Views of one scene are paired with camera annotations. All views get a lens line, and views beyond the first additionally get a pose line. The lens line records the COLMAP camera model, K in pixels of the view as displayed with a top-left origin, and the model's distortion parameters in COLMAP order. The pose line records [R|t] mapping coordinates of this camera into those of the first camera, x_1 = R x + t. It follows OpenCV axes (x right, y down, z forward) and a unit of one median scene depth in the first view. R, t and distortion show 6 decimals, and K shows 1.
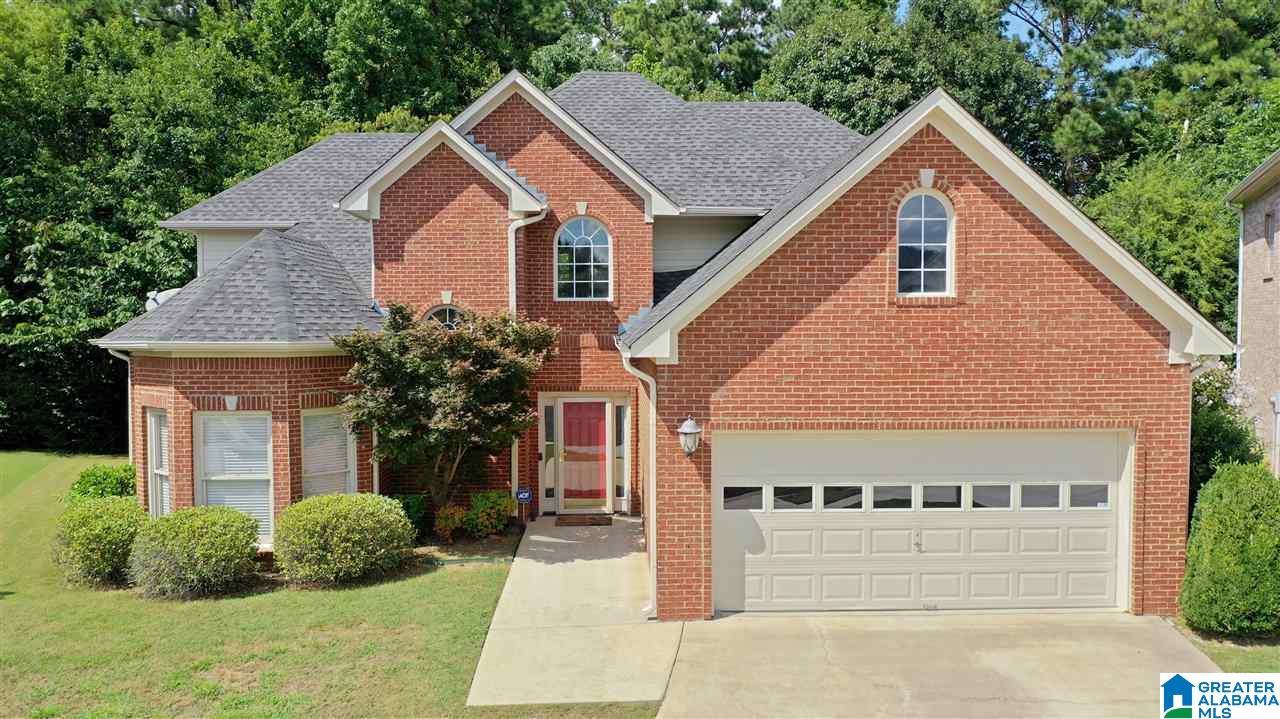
lens RADIAL K [[1005.5, 0, 645.7], [0, 1005.5, 361.3], [0, 0, 1]] dist [0.000408, 0.004412]
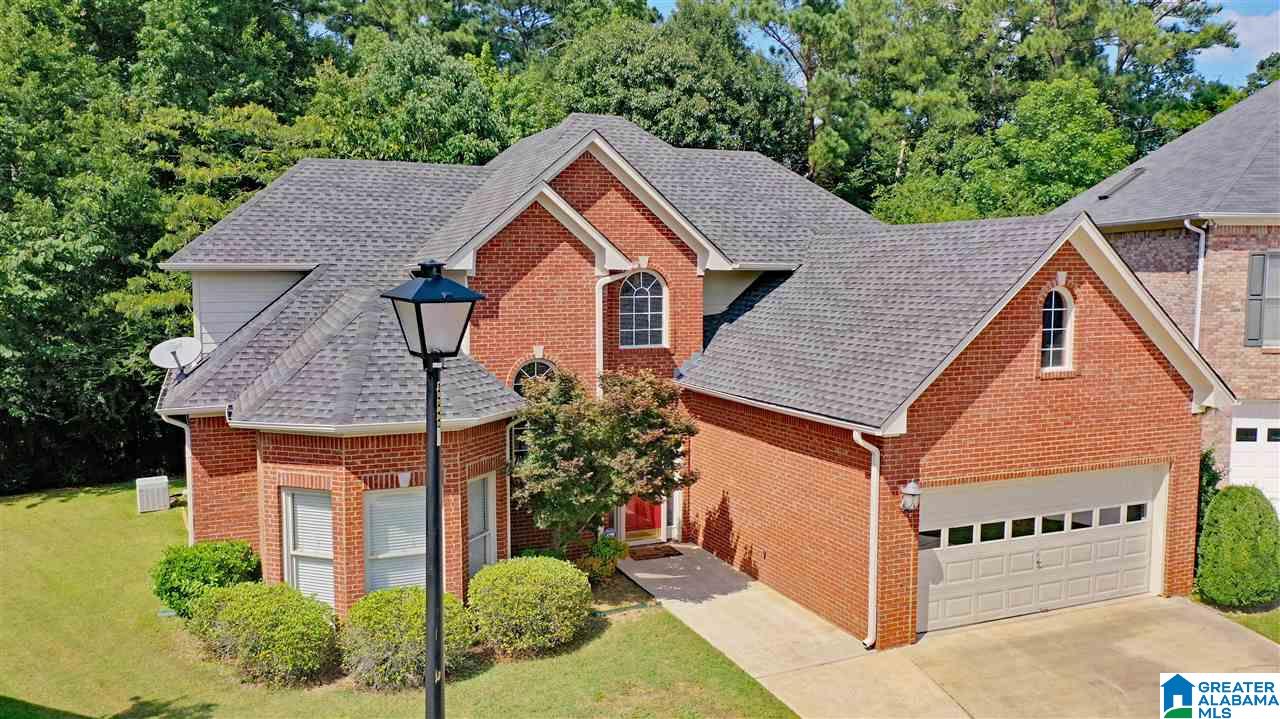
lens RADIAL K [[1003.6, 0, 640.0], [0, 1003.6, 359.5], [0, 0, 1]] dist [-0.004608, -0.001939]
pose [[0.931960, -0.029348, 0.361370, -0.665288], [0.013739, 0.998861, 0.045690, -0.142783], [-0.362300, -0.037617, 0.931302, 0.009454]]
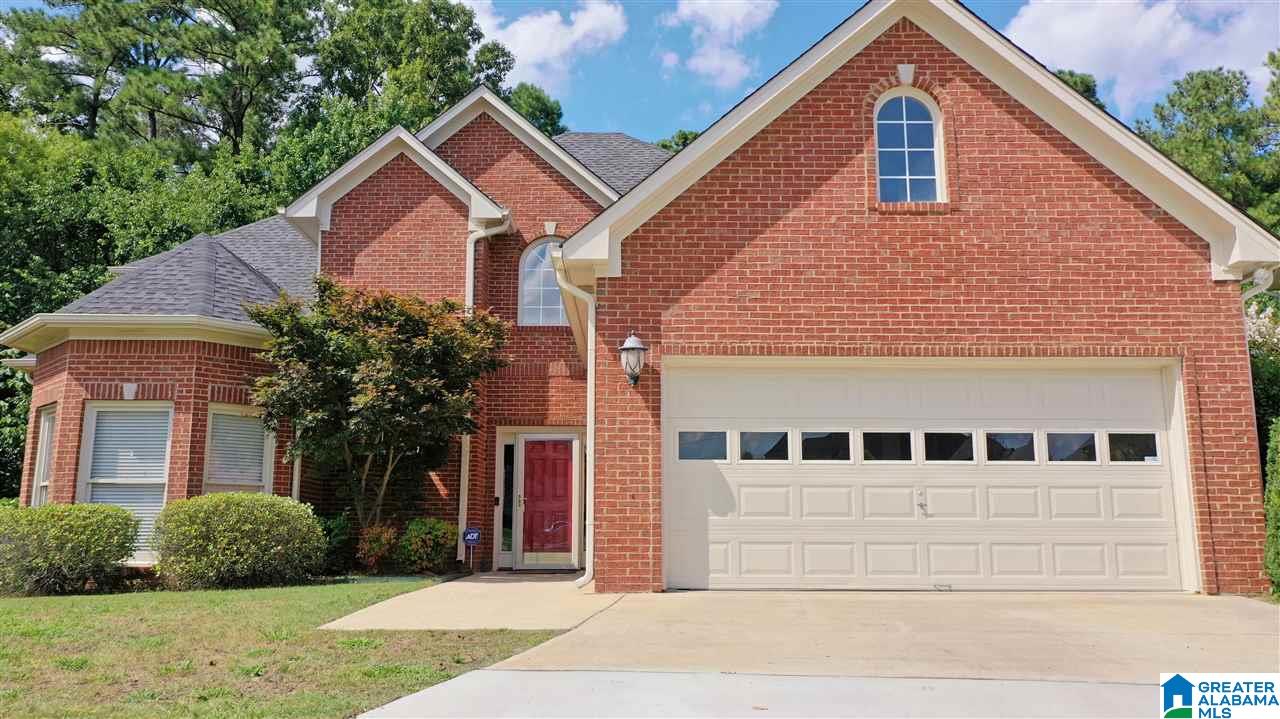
lens RADIAL K [[1005.5, 0, 645.7], [0, 1005.5, 361.3], [0, 0, 1]] dist [0.000408, 0.004412]
pose [[0.999480, -0.003625, -0.032025, 0.078056], [-0.003720, 0.974035, -0.226365, 0.257614], [0.032014, 0.226367, 0.973516, 0.190663]]
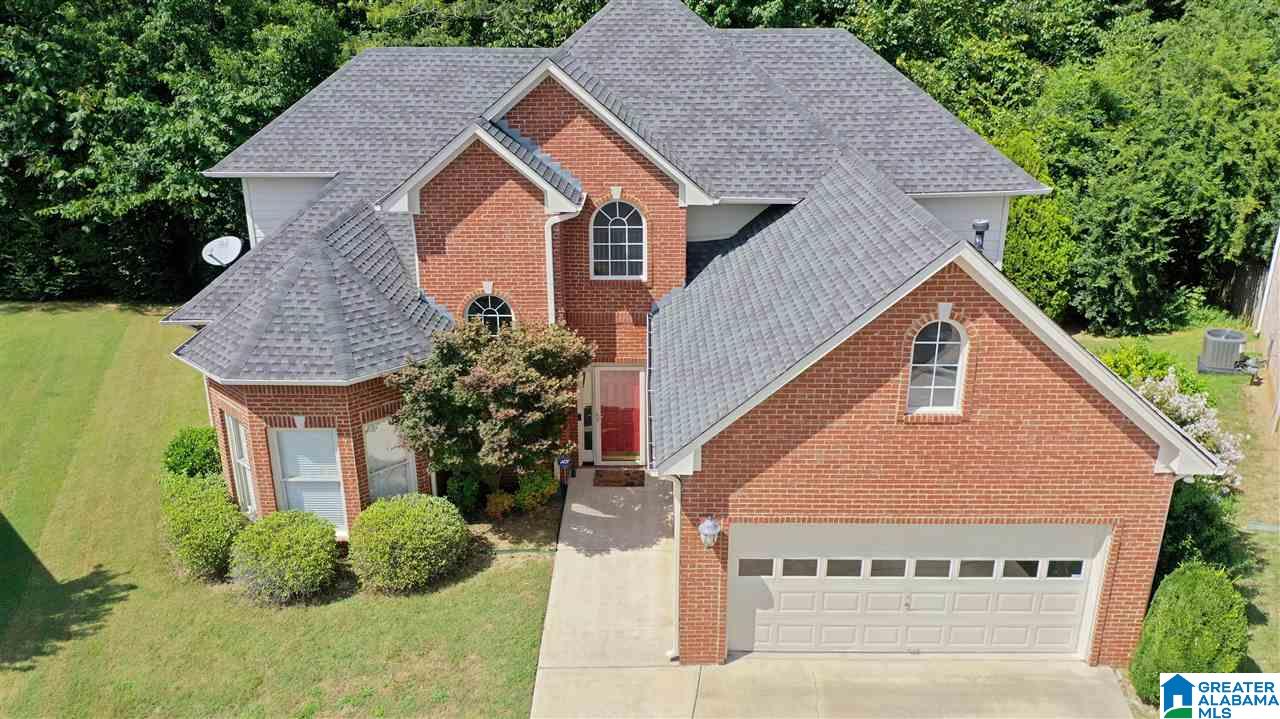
lens RADIAL K [[1005.5, 0, 645.7], [0, 1005.5, 361.3], [0, 0, 1]] dist [0.000408, 0.004412]
pose [[0.999074, 0.018445, -0.038871, 0.011974], [-0.005506, 0.950832, 0.309658, -0.445197], [0.042672, -0.309157, 0.950053, -0.017974]]
